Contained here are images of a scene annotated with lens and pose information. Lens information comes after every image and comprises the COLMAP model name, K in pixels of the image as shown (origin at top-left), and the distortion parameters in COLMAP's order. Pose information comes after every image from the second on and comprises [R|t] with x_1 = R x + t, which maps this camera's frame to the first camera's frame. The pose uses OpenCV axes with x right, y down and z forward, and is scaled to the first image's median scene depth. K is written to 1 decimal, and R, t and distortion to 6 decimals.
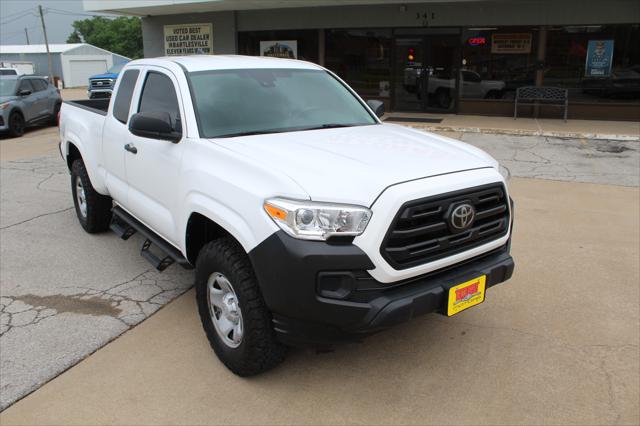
lens RADIAL K [[532.3, 0, 320.0], [0, 532.3, 213.0], [0, 0, 1]] dist [-0.160017, 0.147054]
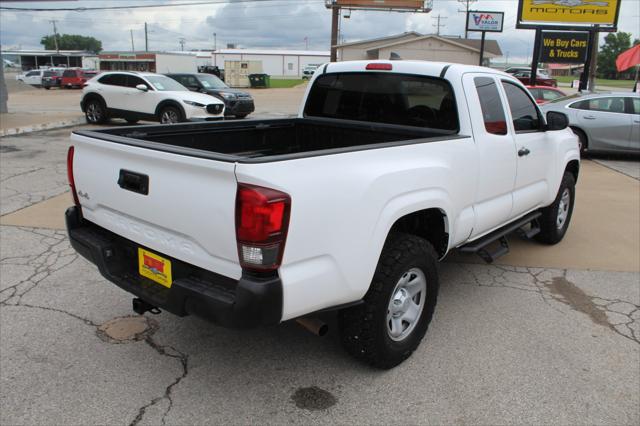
lens RADIAL K [[532.3, 0, 320.0], [0, 532.3, 213.0], [0, 0, 1]] dist [-0.160017, 0.147054]
pose [[-0.222014, -0.259333, 0.939923, -1.012030], [0.238280, 0.920322, 0.310208, -0.341173], [-0.945480, 0.292836, -0.142530, 1.224395]]
